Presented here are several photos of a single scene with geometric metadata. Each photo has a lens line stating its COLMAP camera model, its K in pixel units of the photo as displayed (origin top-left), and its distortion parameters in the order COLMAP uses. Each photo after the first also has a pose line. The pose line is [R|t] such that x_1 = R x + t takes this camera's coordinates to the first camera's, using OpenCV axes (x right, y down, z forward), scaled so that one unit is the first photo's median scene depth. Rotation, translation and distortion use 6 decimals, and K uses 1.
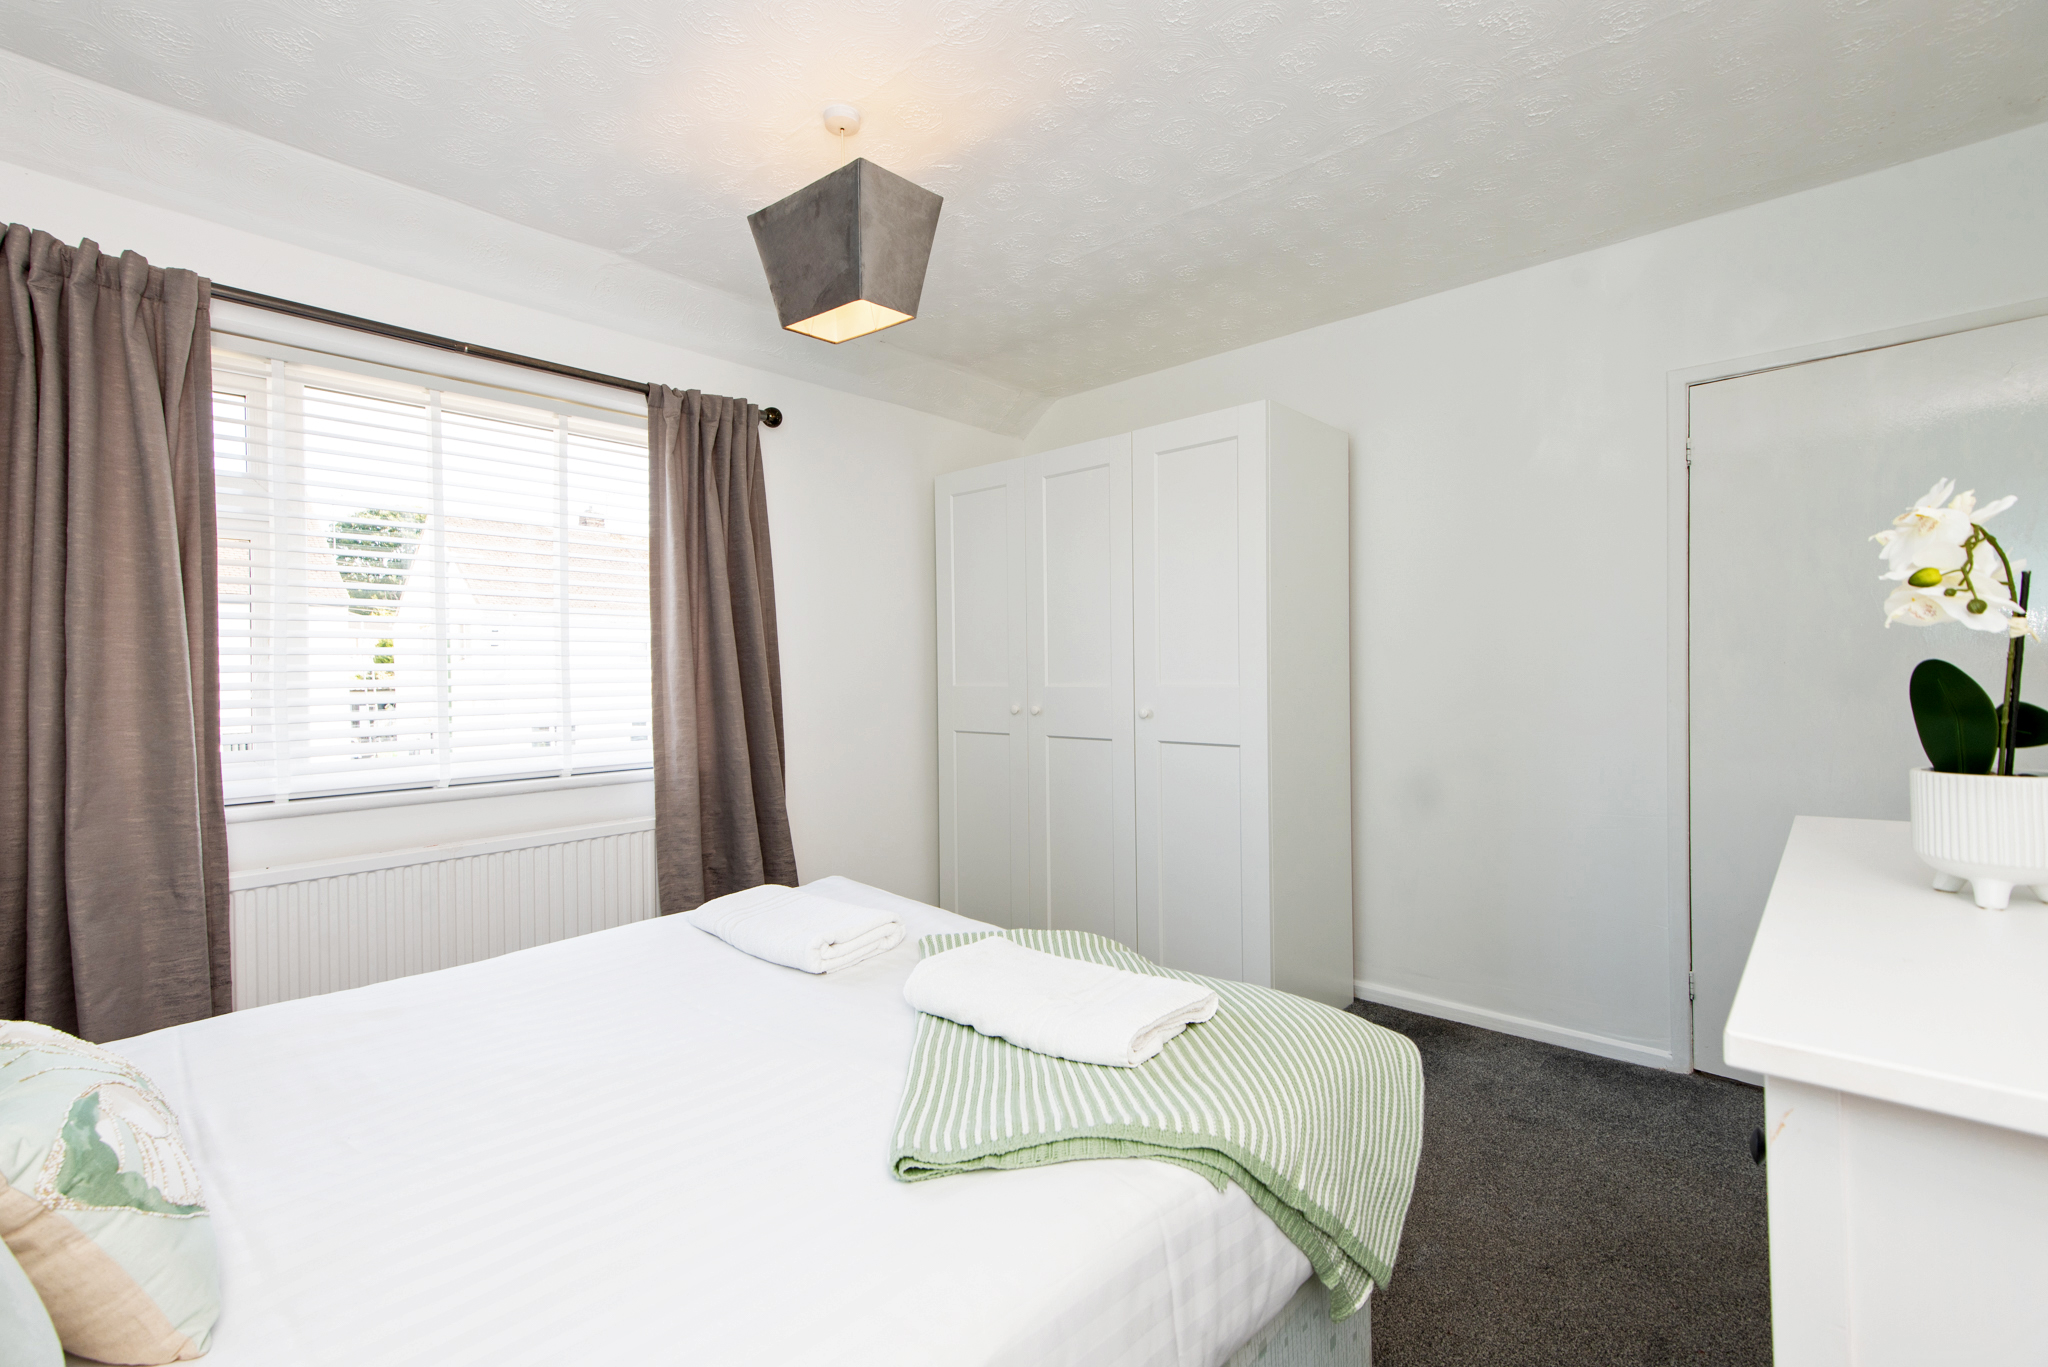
lens RADIAL K [[918.9, 0, 1021.0], [0, 918.9, 671.9], [0, 0, 1]] dist [0.001197, -0.008469]
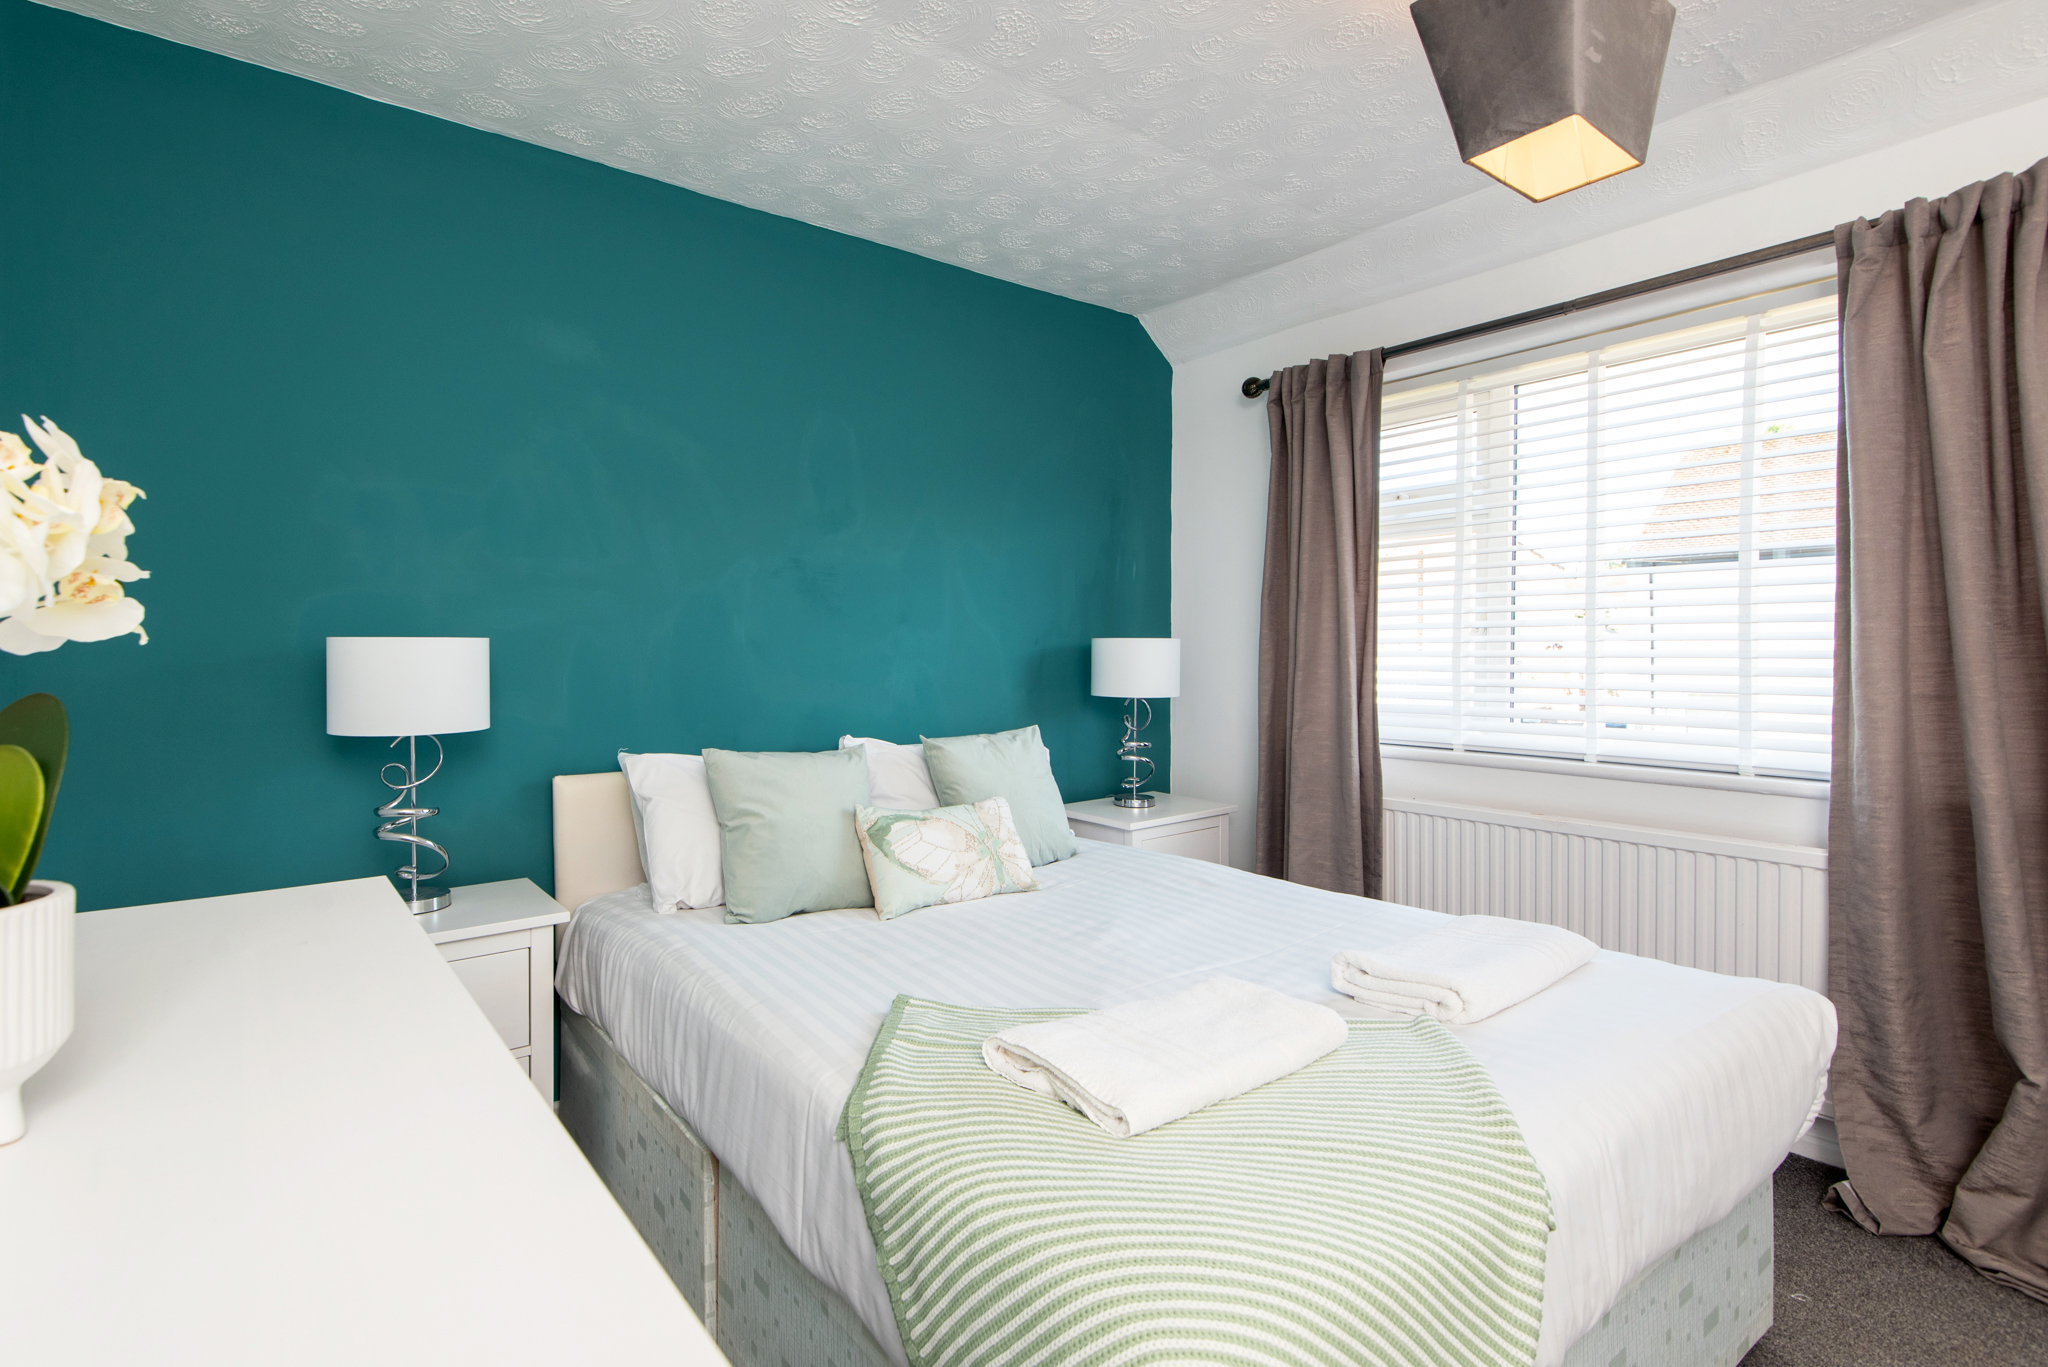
lens RADIAL K [[918.9, 0, 1021.0], [0, 918.9, 671.9], [0, 0, 1]] dist [0.001197, -0.008469]
pose [[-0.169550, 0.031909, -0.985005, 0.463563], [-0.004142, 0.999444, 0.033090, 0.000499], [0.985513, 0.009691, -0.169323, 0.613605]]
